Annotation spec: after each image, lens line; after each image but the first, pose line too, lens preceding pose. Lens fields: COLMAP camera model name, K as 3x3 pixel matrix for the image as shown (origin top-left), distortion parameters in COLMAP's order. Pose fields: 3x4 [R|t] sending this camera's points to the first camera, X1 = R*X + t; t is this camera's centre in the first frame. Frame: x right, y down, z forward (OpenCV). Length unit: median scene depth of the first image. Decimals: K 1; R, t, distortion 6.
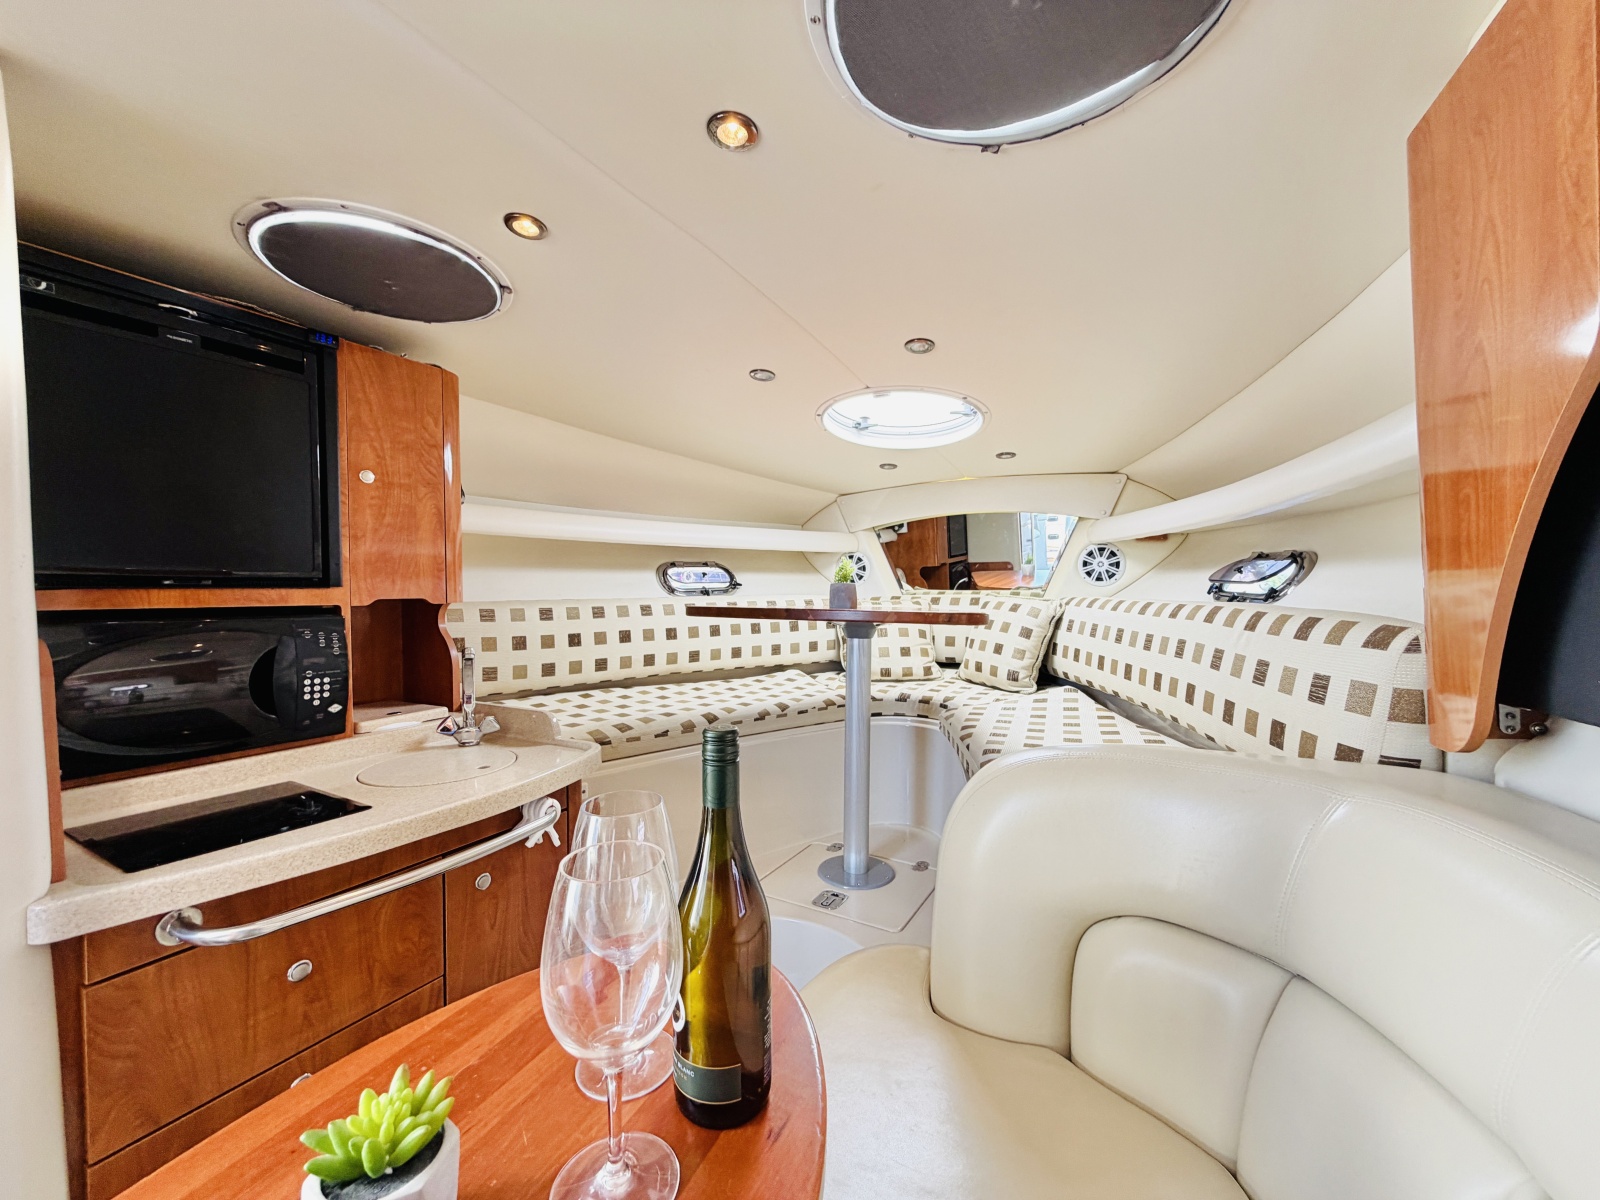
lens RADIAL K [[637.7, 0, 796.5], [0, 637.7, 600.0], [0, 0, 1]] dist [0.002425, -0.000141]
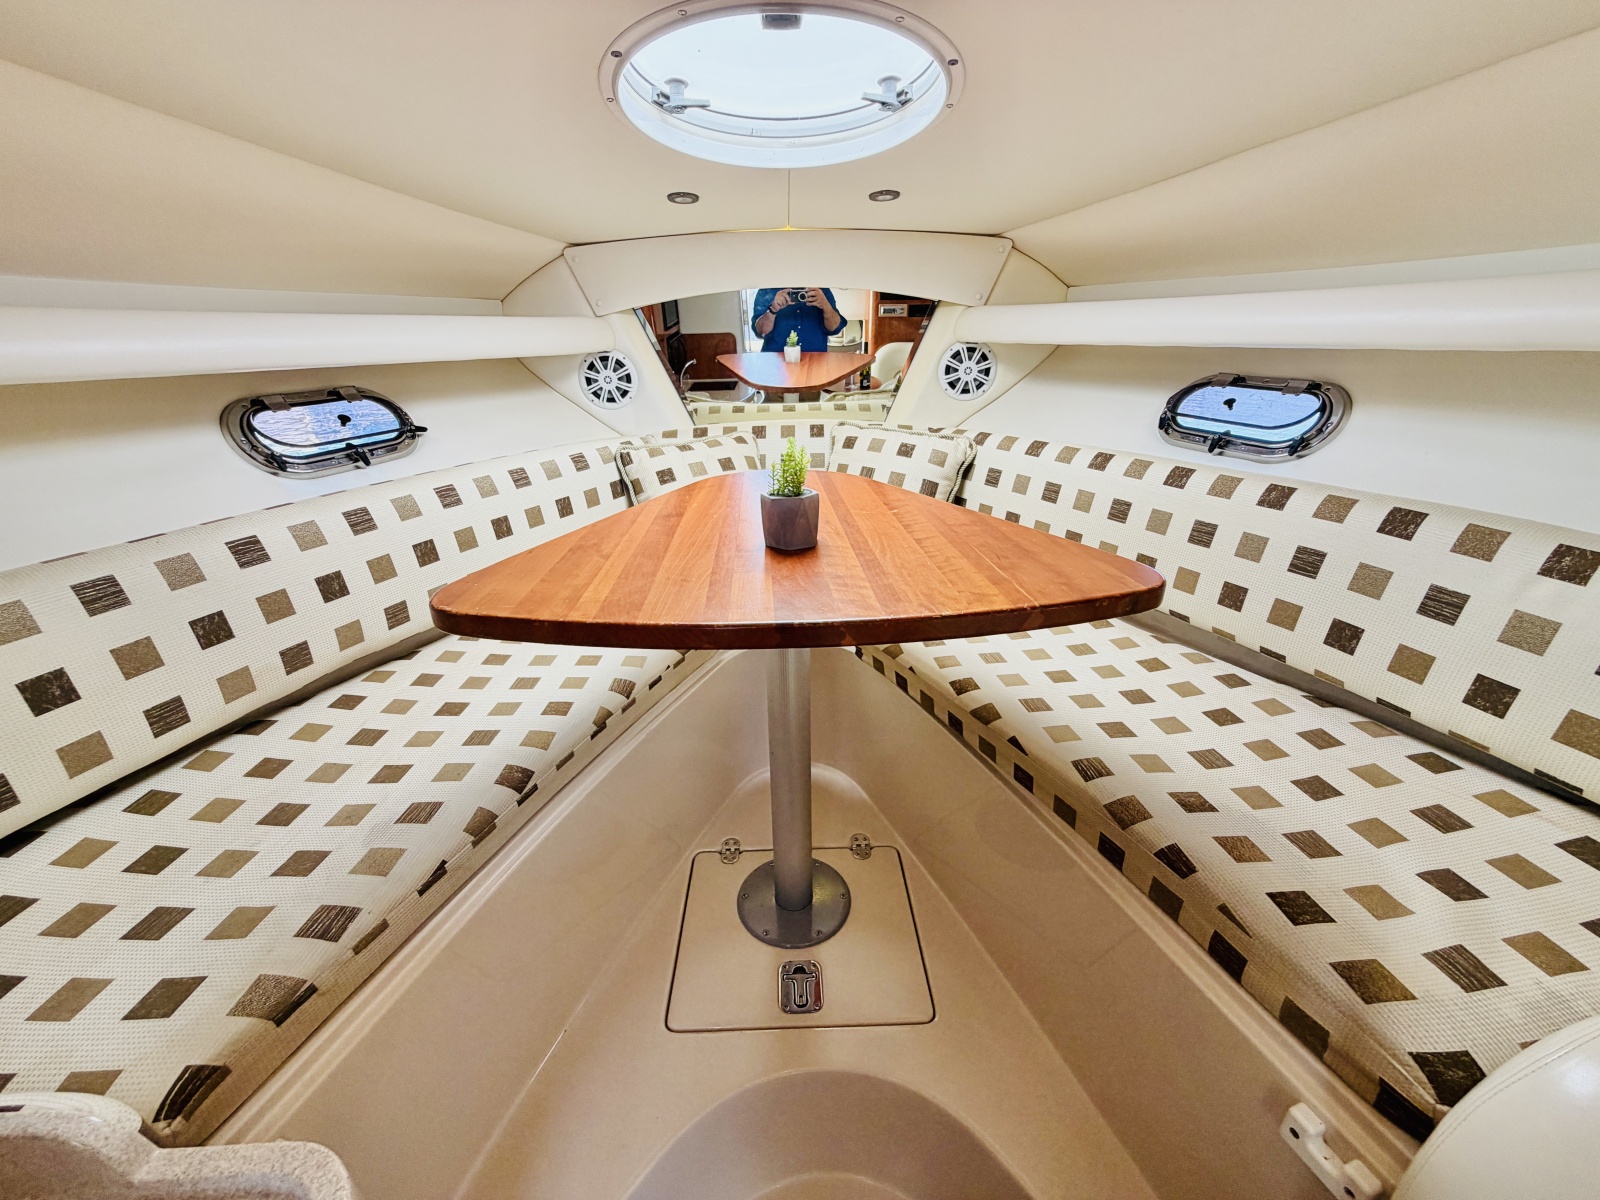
lens RADIAL K [[637.7, 0, 796.5], [0, 637.7, 600.0], [0, 0, 1]] dist [0.002425, -0.000141]
pose [[0.857167, -0.214623, 0.468191, -0.115367], [0.030907, 0.928835, 0.369202, -0.089815], [-0.514111, -0.301998, 0.802800, 0.411919]]
